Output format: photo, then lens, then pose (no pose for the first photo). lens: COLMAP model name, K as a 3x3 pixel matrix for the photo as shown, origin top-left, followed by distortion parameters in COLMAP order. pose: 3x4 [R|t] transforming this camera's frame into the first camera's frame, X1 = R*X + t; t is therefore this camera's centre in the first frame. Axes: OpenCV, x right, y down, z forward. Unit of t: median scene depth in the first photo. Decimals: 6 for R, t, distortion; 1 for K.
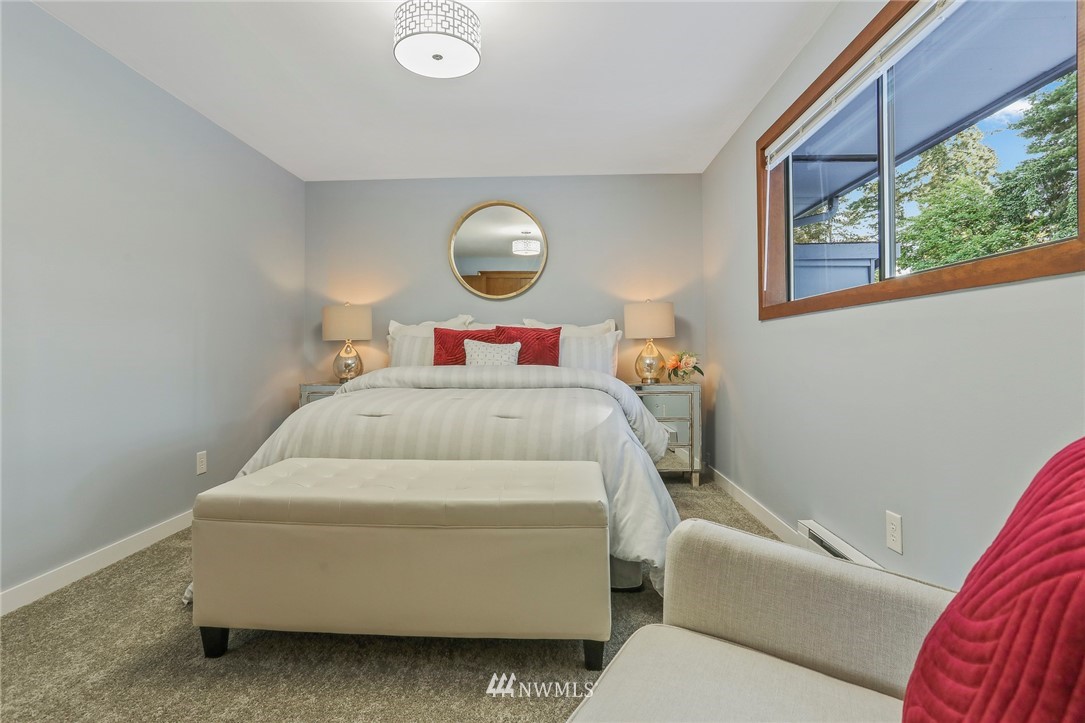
lens RADIAL K [[538.3, 0, 545.9], [0, 538.3, 354.0], [0, 0, 1]] dist [-0.018343, 0.010113]
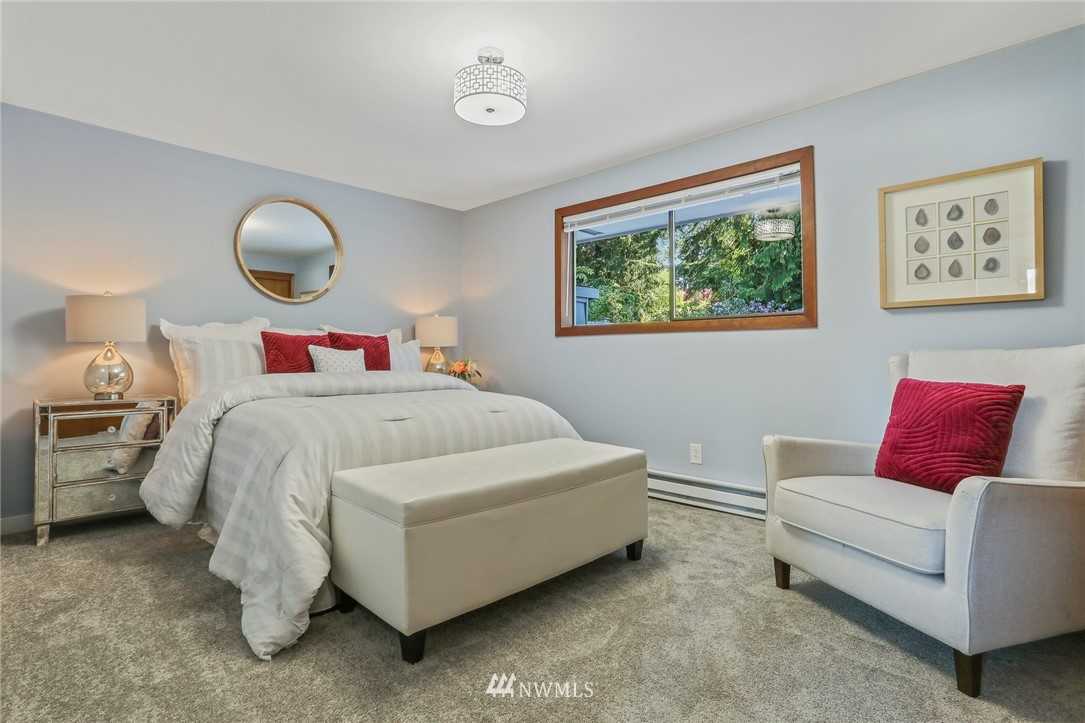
lens RADIAL K [[538.3, 0, 541.1], [0, 538.3, 356.6], [0, 0, 1]] dist [-0.018343, 0.010113]
pose [[0.667424, 0.005756, 0.744655, -0.584327], [0.000998, 0.999962, -0.008624, 0.002145], [-0.744677, 0.006499, 0.667393, 0.072899]]
